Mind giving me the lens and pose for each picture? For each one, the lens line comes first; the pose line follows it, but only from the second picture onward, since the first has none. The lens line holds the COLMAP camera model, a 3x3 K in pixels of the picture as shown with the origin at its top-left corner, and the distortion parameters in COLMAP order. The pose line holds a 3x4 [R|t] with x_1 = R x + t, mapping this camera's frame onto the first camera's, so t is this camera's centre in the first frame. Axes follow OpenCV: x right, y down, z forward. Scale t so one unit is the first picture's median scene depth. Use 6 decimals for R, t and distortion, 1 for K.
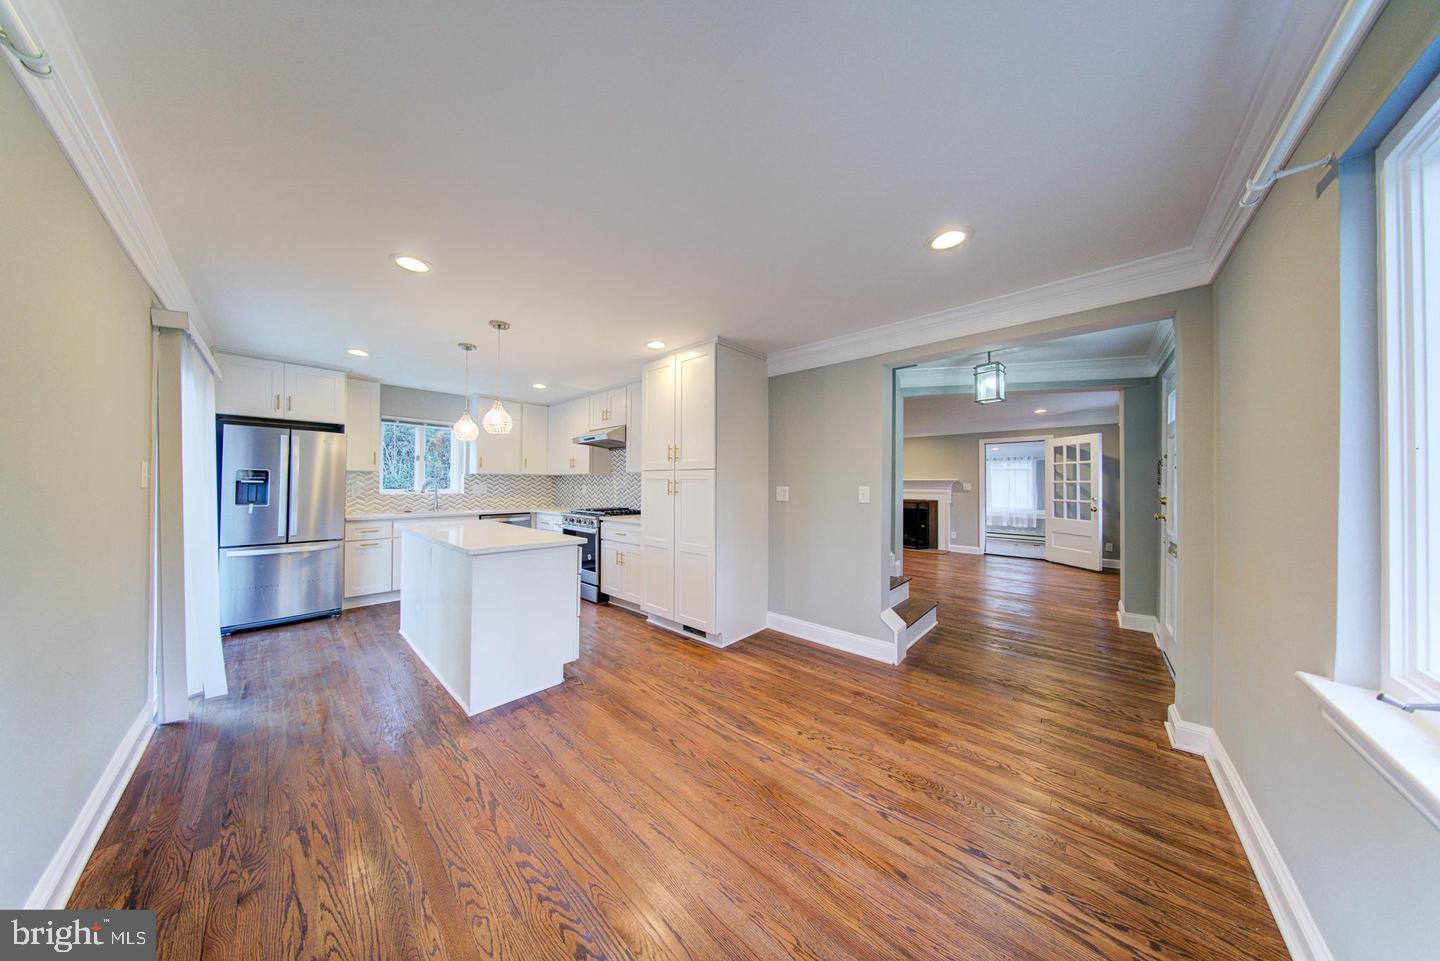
lens RADIAL K [[402.7, 0, 716.7], [0, 402.7, 475.8], [0, 0, 1]] dist [0.000034, 0.000041]
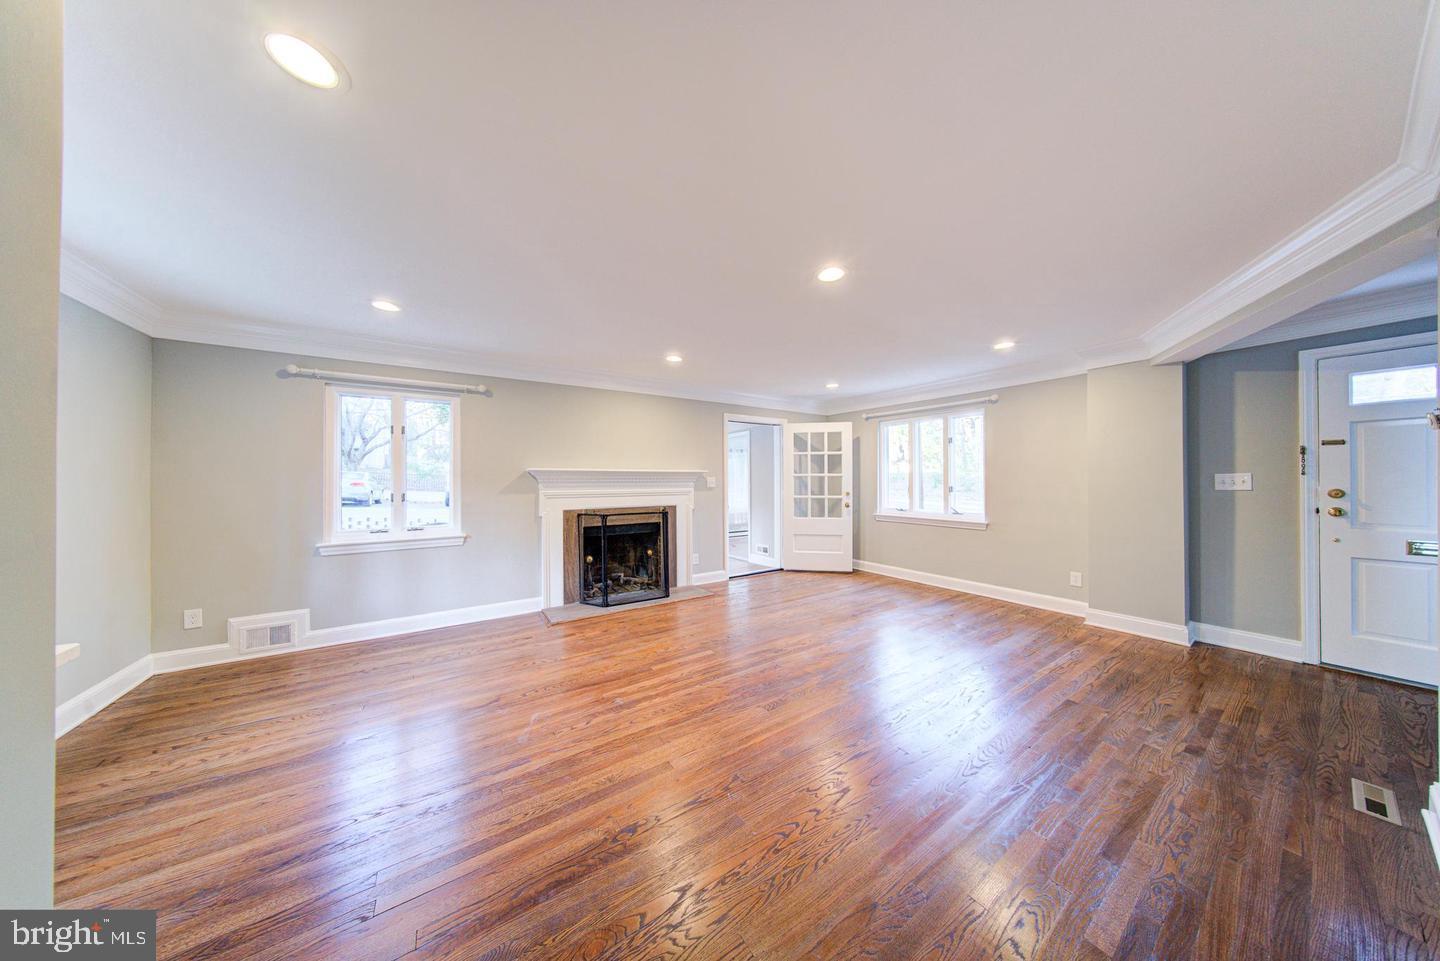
lens RADIAL K [[402.7, 0, 716.7], [0, 402.7, 475.8], [0, 0, 1]] dist [0.000034, 0.000041]
pose [[0.247580, 0.009117, 0.968824, -0.019716], [-0.013881, 0.999886, -0.005863, 0.024369], [-0.968768, -0.011997, 0.247679, 0.983057]]
